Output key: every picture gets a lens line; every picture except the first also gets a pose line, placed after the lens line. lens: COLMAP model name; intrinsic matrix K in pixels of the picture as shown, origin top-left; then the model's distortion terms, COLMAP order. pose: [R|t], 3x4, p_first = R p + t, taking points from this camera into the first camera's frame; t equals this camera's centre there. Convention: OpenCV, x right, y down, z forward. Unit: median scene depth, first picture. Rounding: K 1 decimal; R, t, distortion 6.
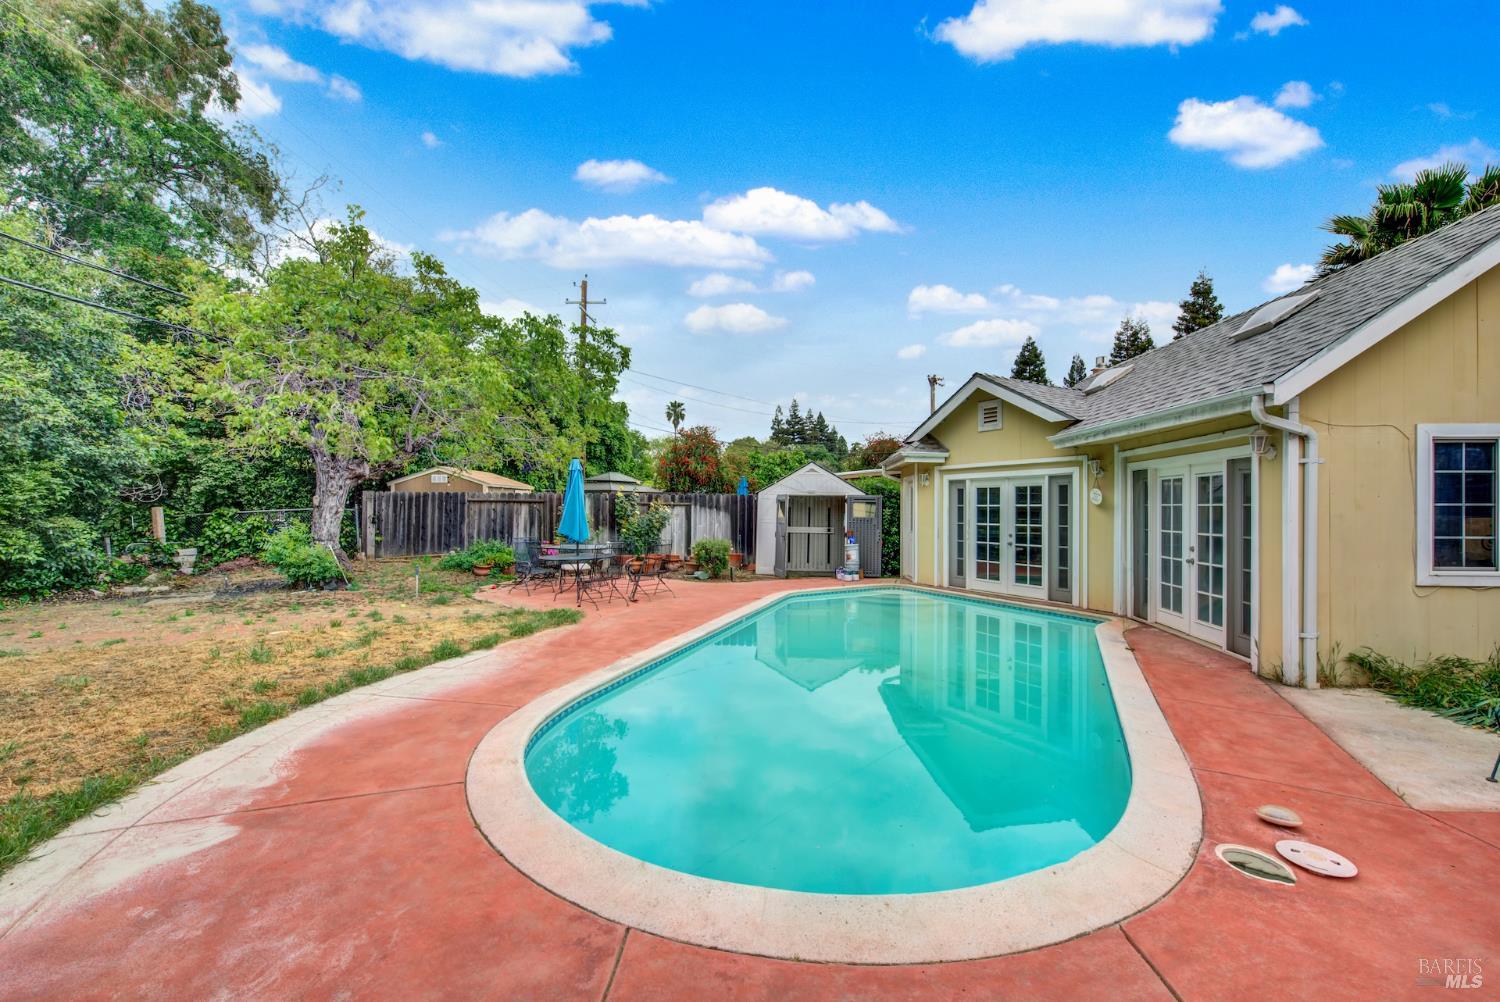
lens RADIAL K [[596.3, 0, 748.2], [0, 596.3, 505.7], [0, 0, 1]] dist [0.004570, -0.003385]
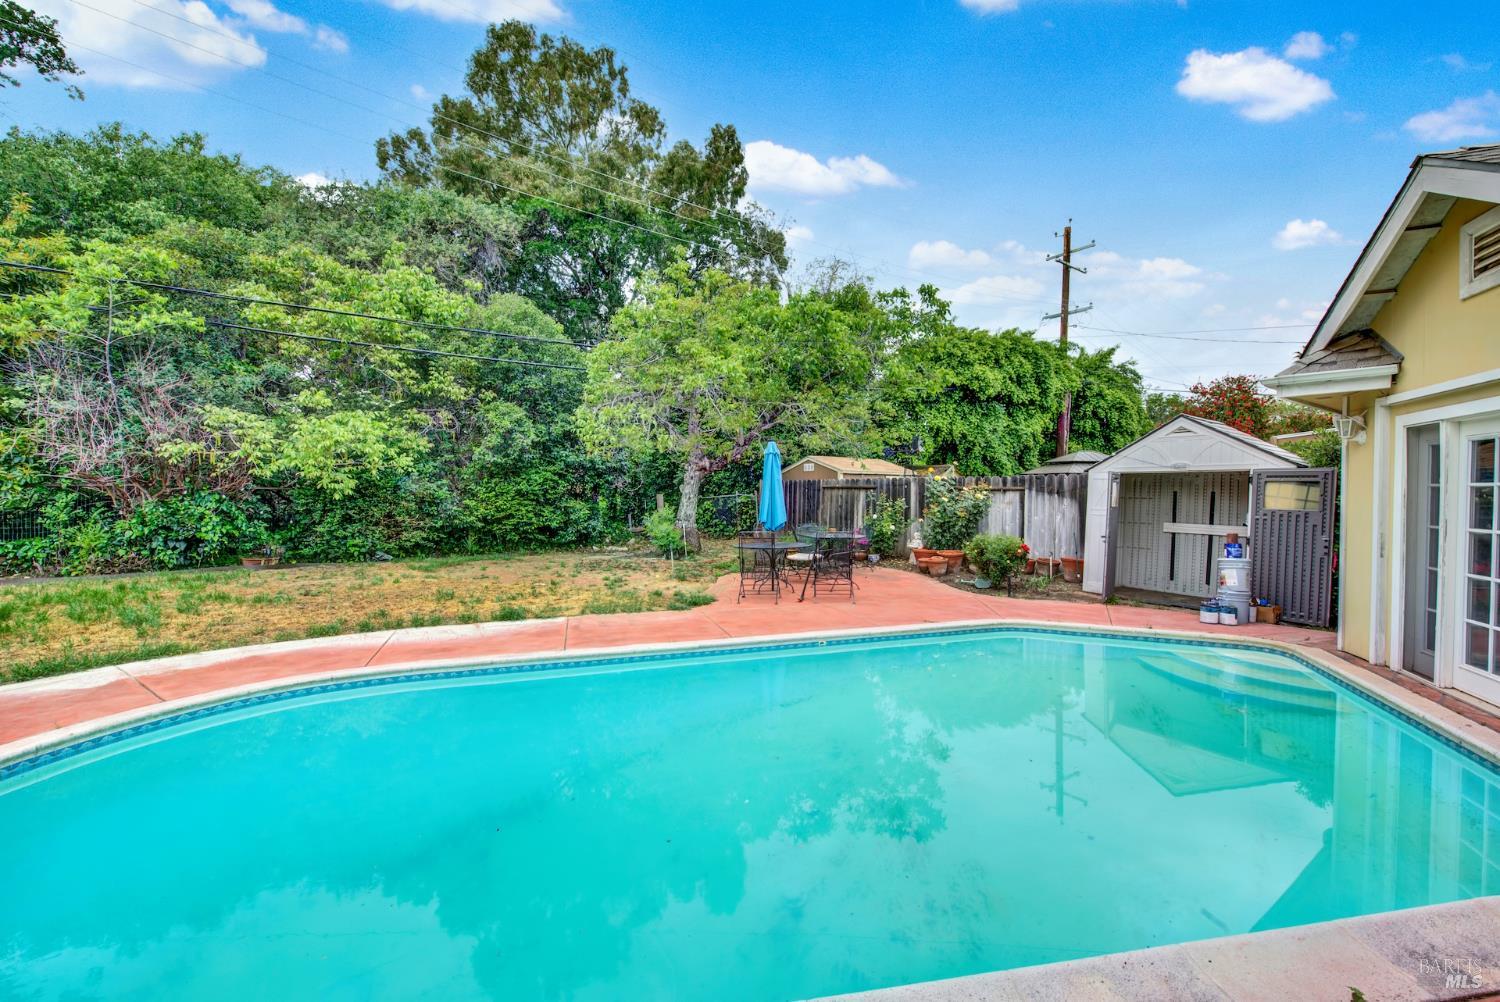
lens RADIAL K [[596.3, 0, 749.3], [0, 596.3, 506.8], [0, 0, 1]] dist [0.004570, -0.003385]
pose [[0.610981, 0.013959, -0.791522, 0.339695], [0.004119, 0.999775, 0.020812, 0.003803], [0.791635, -0.015976, 0.610786, 0.310326]]
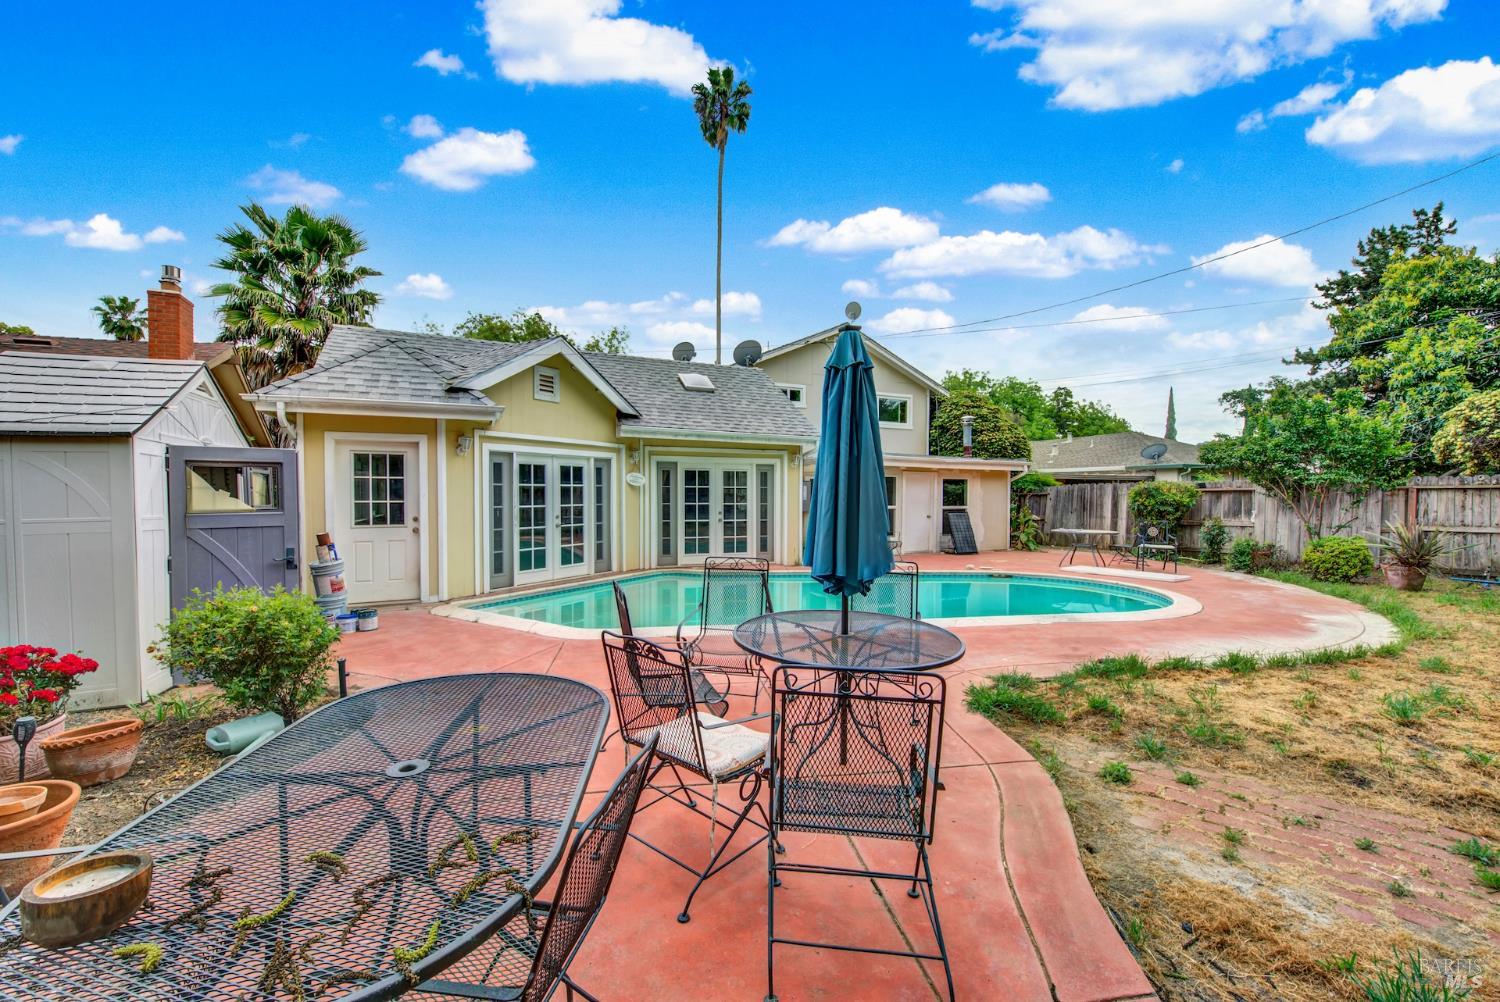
lens RADIAL K [[596.3, 0, 748.5], [0, 596.3, 505.4], [0, 0, 1]] dist [0.004570, -0.003385]
pose [[-0.476087, -0.024909, 0.879045, -0.426099], [-0.007730, 0.999679, 0.024141, 0.005086], [-0.879364, 0.004698, -0.476126, 0.937278]]
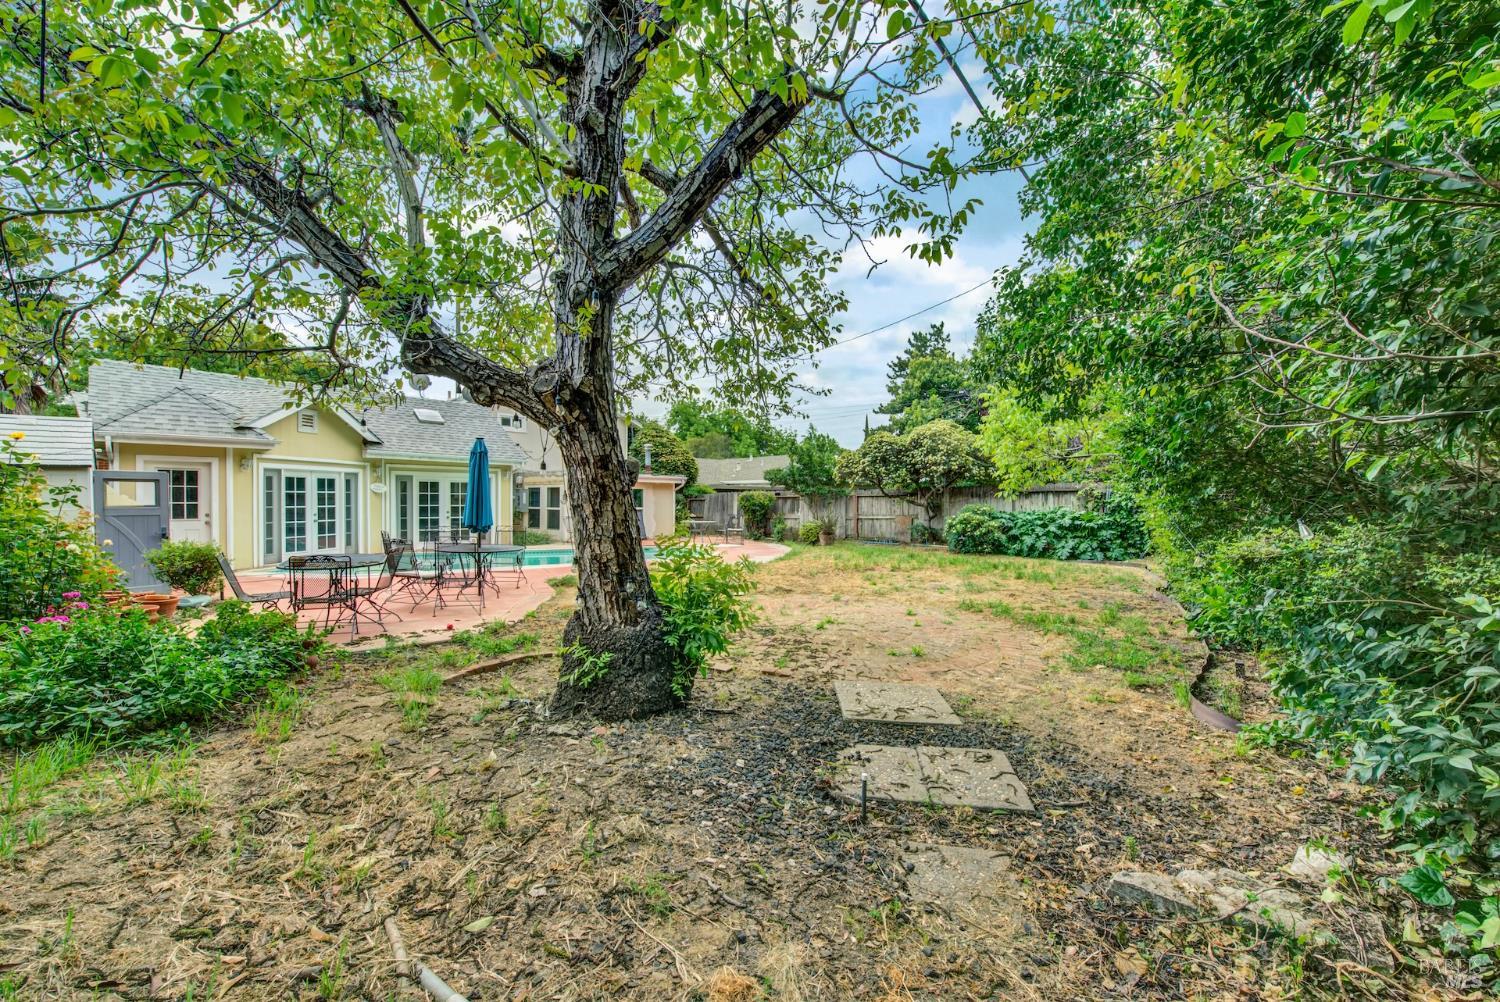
lens RADIAL K [[596.3, 0, 747.1], [0, 596.3, 504.7], [0, 0, 1]] dist [0.004570, -0.003385]
pose [[-0.772653, -0.012034, 0.634715, -0.911166], [-0.008653, 0.999927, 0.008425, 0.006687], [-0.634770, 0.001017, -0.772701, 1.122216]]
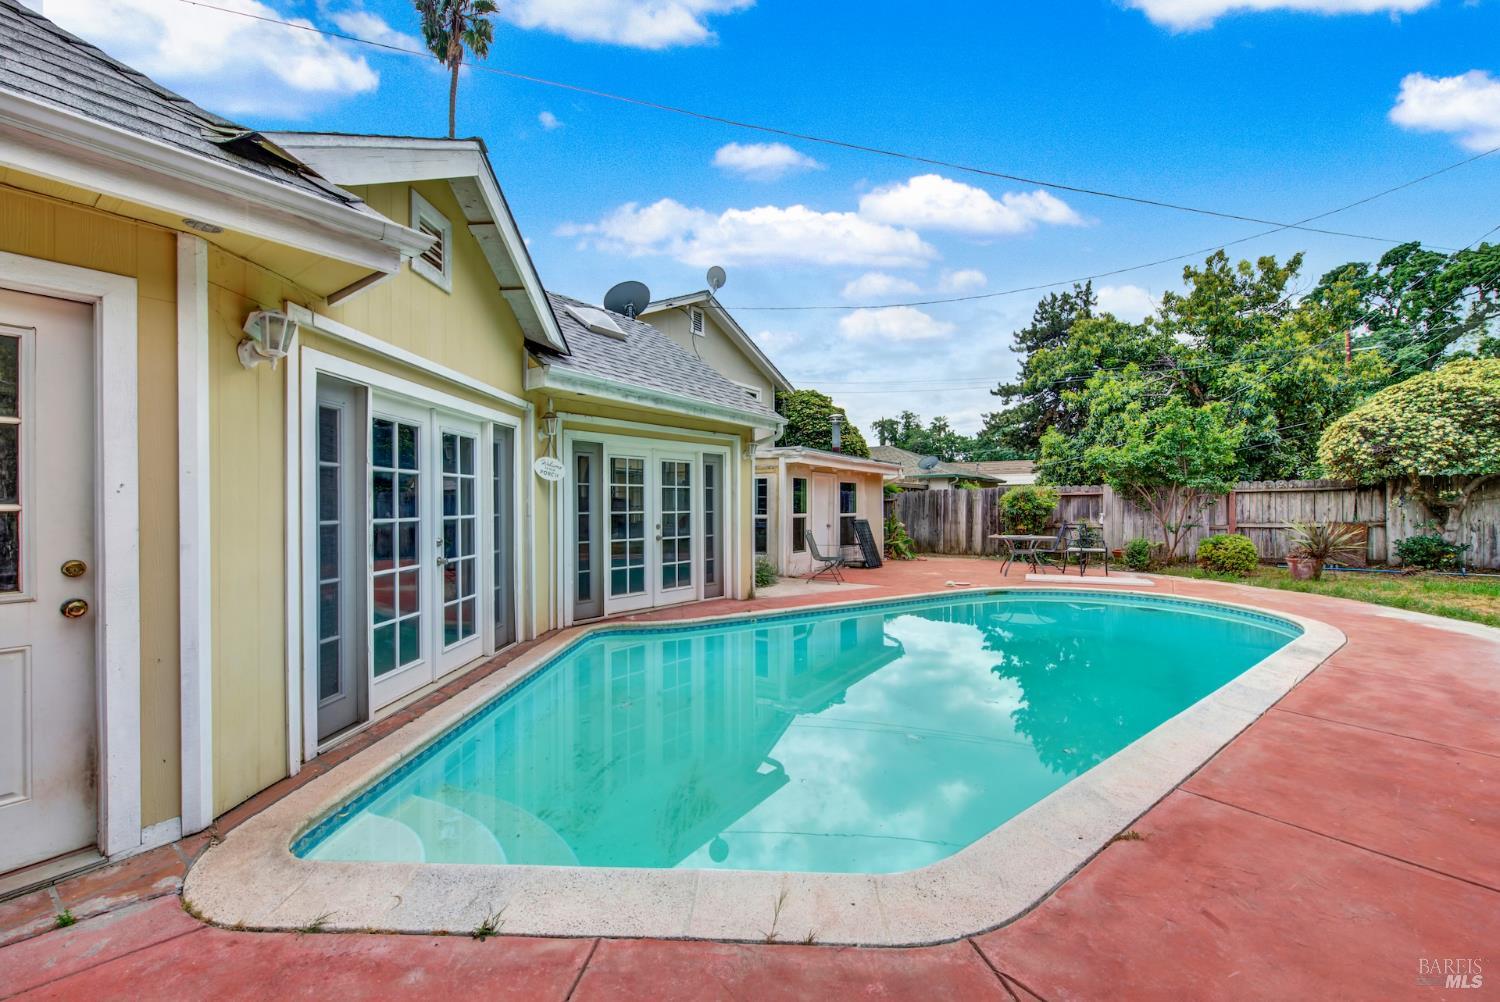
lens RADIAL K [[596.3, 0, 748.6], [0, 596.3, 504.9], [0, 0, 1]] dist [0.004570, -0.003385]
pose [[-0.844908, -0.002439, 0.534906, 0.011432], [-0.002332, 0.999997, 0.000875, 0.017136], [-0.534907, -0.000509, -0.844911, 0.987680]]
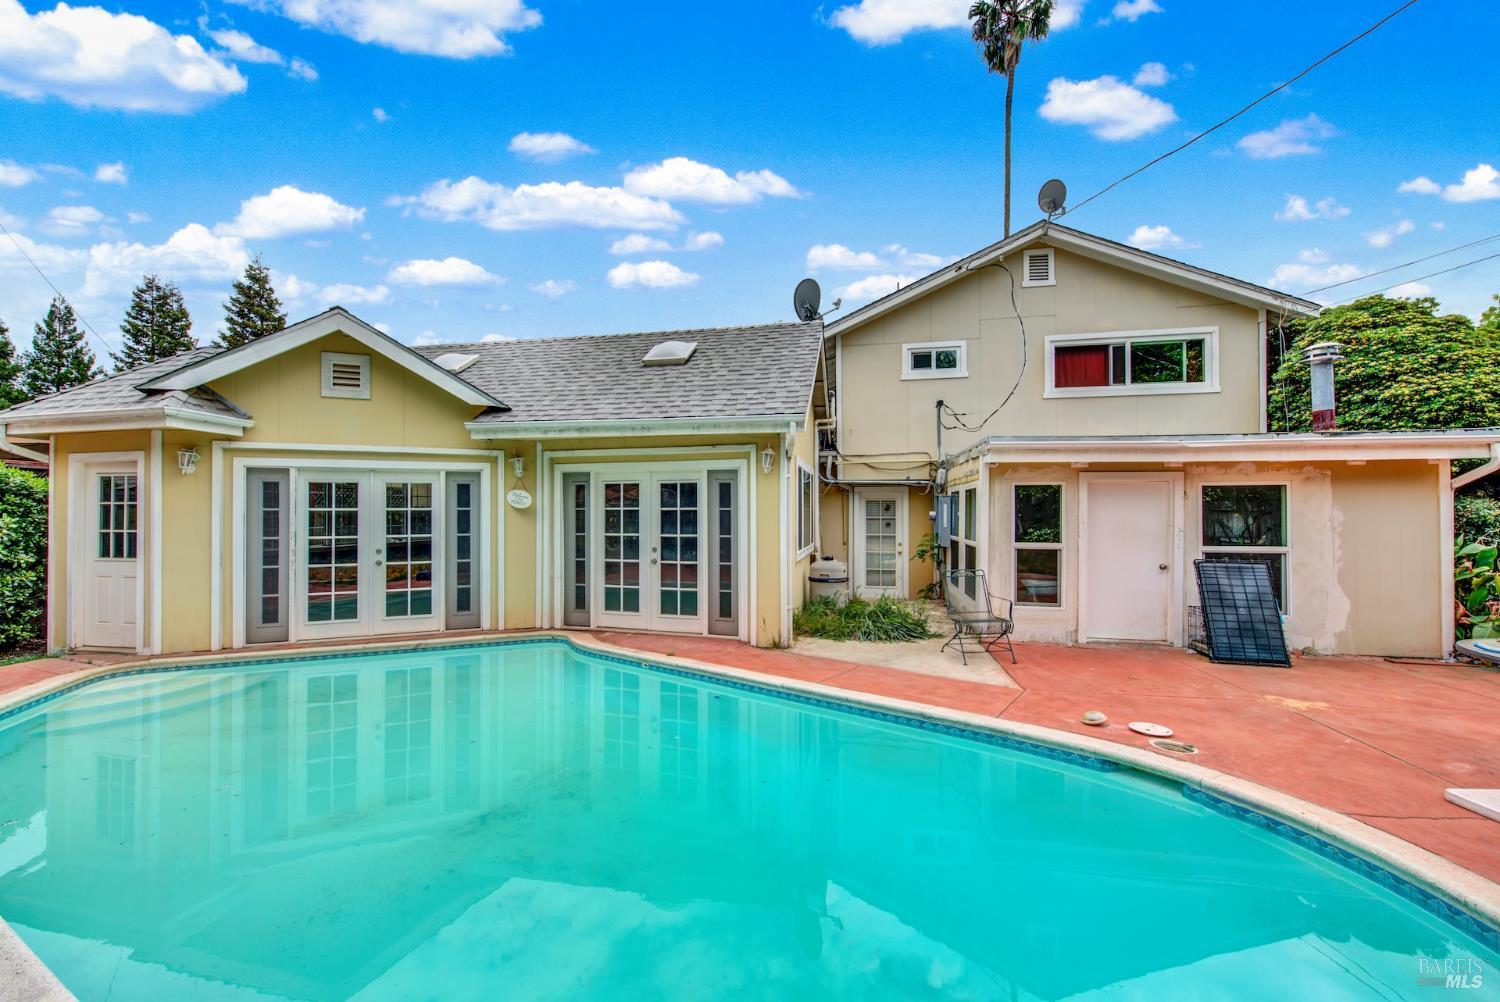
lens RADIAL K [[596.3, 0, 749.1], [0, 596.3, 507.2], [0, 0, 1]] dist [0.004570, -0.003385]
pose [[0.142318, 0.002937, 0.989817, -0.160020], [-0.000373, 0.999996, -0.002914, -0.000626], [-0.989821, 0.000045, 0.142318, 0.365478]]
